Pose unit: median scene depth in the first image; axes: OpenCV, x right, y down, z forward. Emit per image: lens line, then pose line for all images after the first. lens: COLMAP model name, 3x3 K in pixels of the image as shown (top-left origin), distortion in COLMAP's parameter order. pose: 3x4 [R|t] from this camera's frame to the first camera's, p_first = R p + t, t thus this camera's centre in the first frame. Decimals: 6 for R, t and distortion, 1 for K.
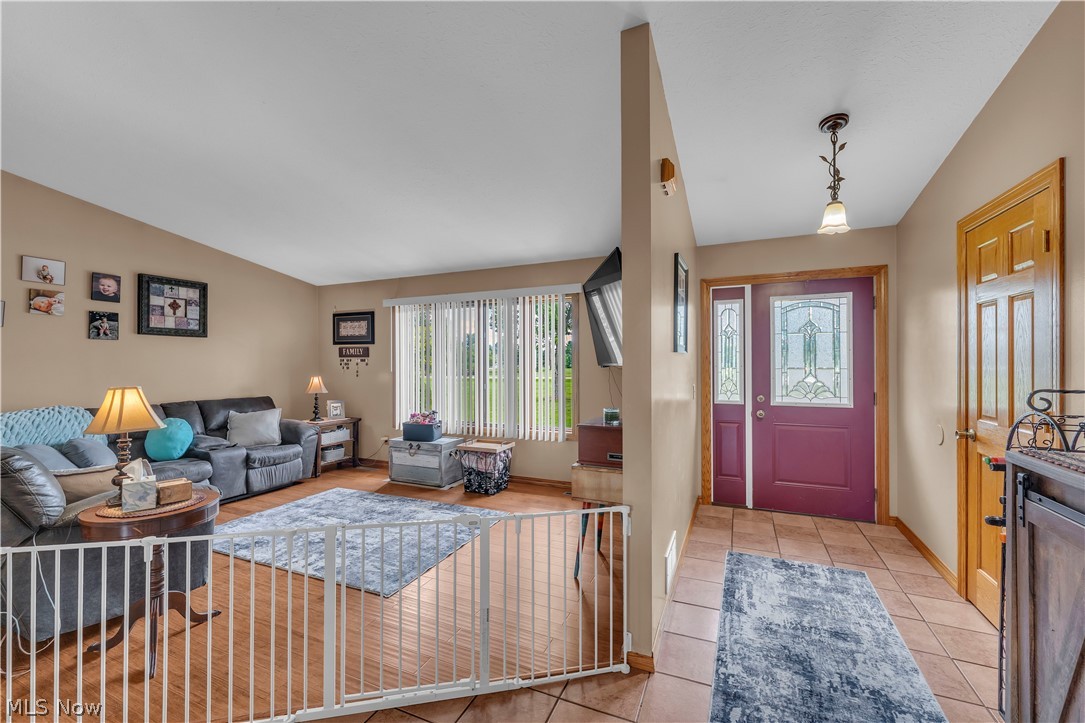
lens RADIAL K [[444.9, 0, 542.5], [0, 444.9, 360.6], [0, 0, 1]] dist [-0.001692, -0.000553]
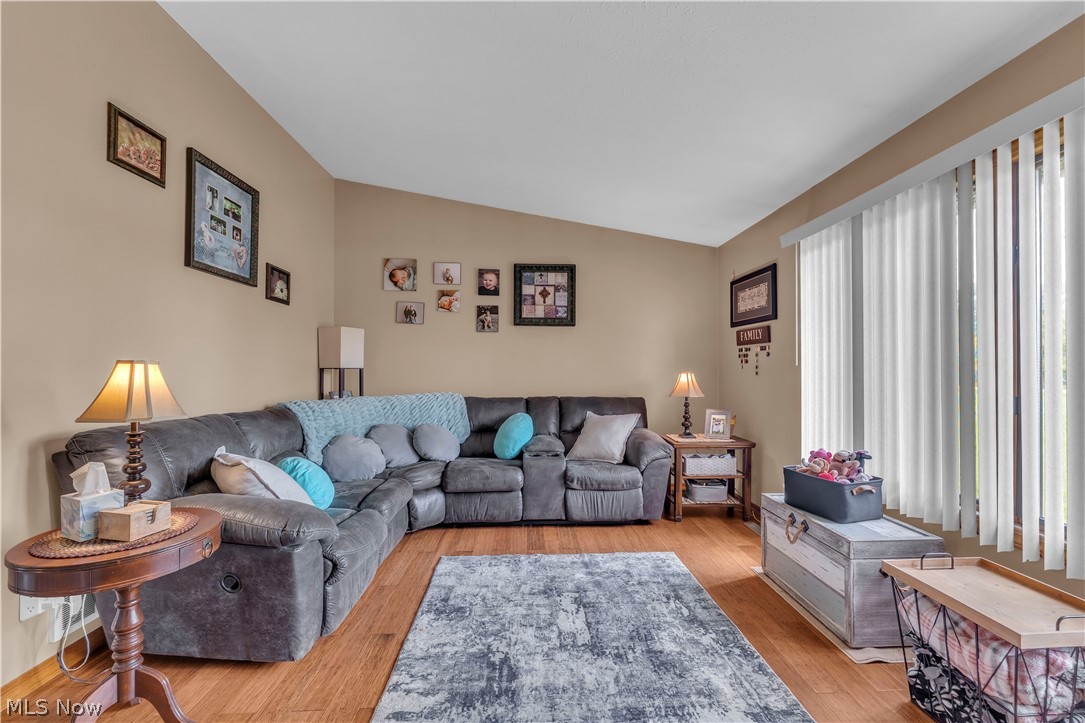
lens RADIAL K [[444.9, 0, 547.2], [0, 444.9, 366.1], [0, 0, 1]] dist [-0.001692, -0.000553]
pose [[0.446034, -0.003745, -0.895008, 0.011201], [0.001035, 0.999993, -0.003668, 0.033309], [0.895015, 0.000709, 0.446035, 0.594749]]
